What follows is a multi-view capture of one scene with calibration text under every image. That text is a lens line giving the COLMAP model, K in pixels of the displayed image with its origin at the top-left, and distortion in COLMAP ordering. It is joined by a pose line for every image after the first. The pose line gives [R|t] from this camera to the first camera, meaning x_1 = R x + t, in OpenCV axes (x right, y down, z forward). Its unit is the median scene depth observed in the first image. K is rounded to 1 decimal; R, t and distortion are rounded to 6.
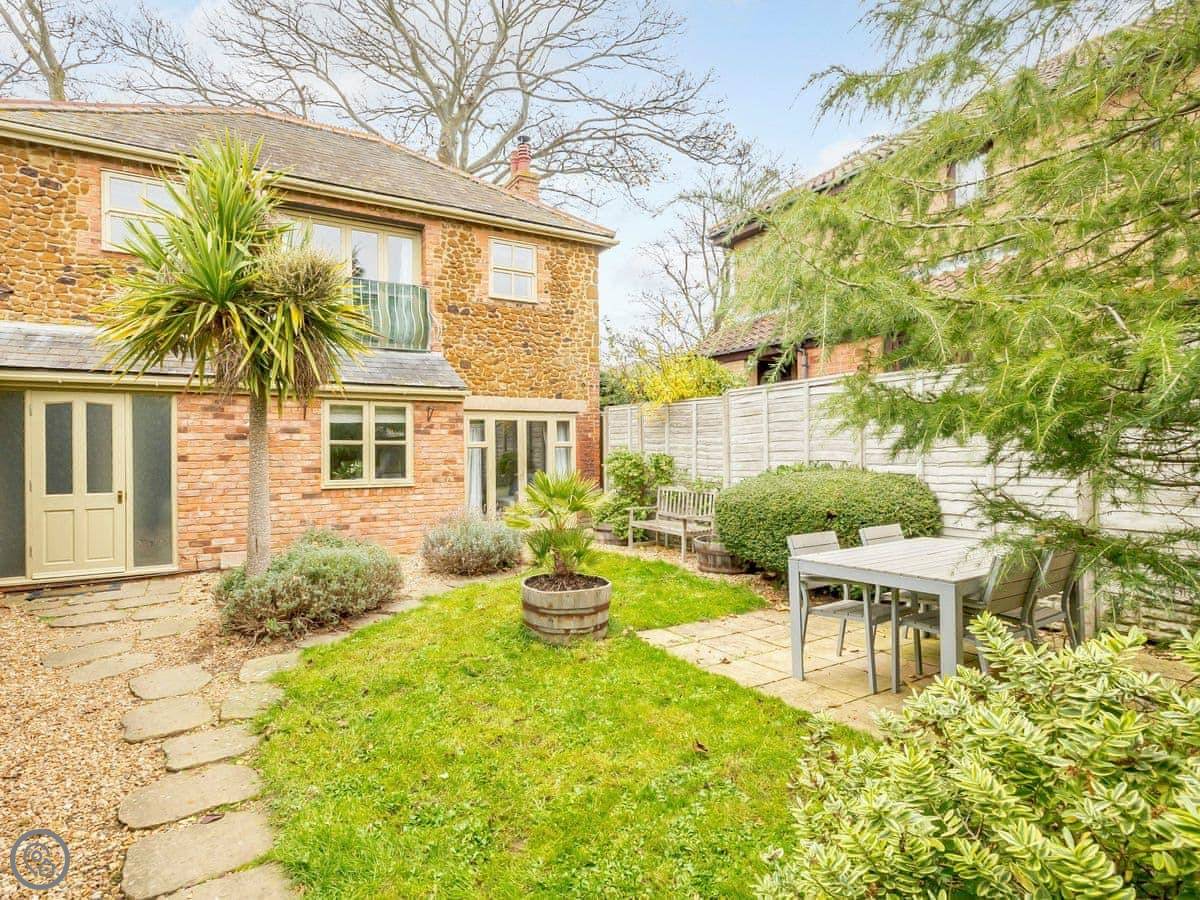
lens RADIAL K [[666.1, 0, 597.6], [0, 666.1, 445.6], [0, 0, 1]] dist [0.018861, -0.006012]
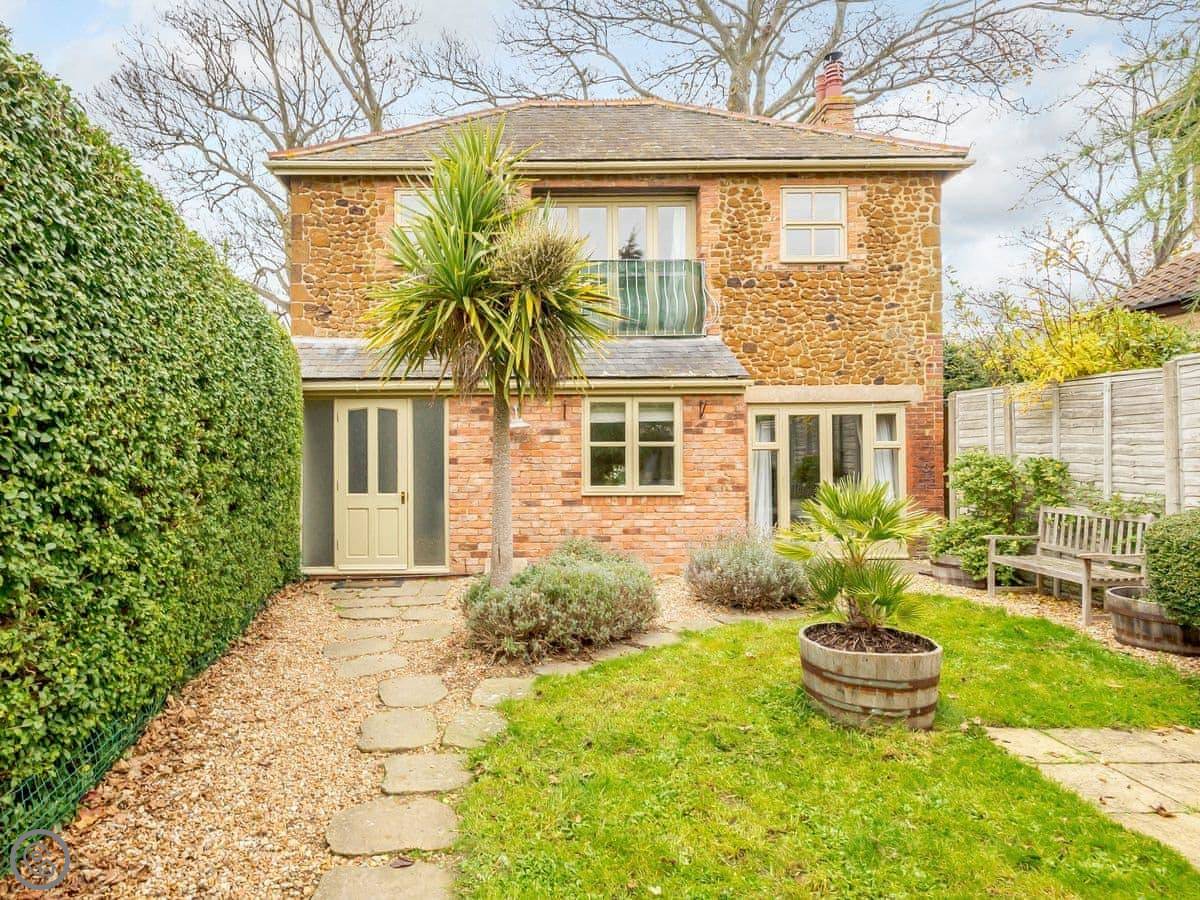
lens RADIAL K [[666.1, 0, 597.6], [0, 666.1, 445.6], [0, 0, 1]] dist [0.018861, -0.006012]
pose [[0.856005, -0.004231, -0.516950, 0.075183], [0.003710, 0.999991, -0.002040, -0.001130], [0.516954, -0.000172, 0.856013, 0.234891]]
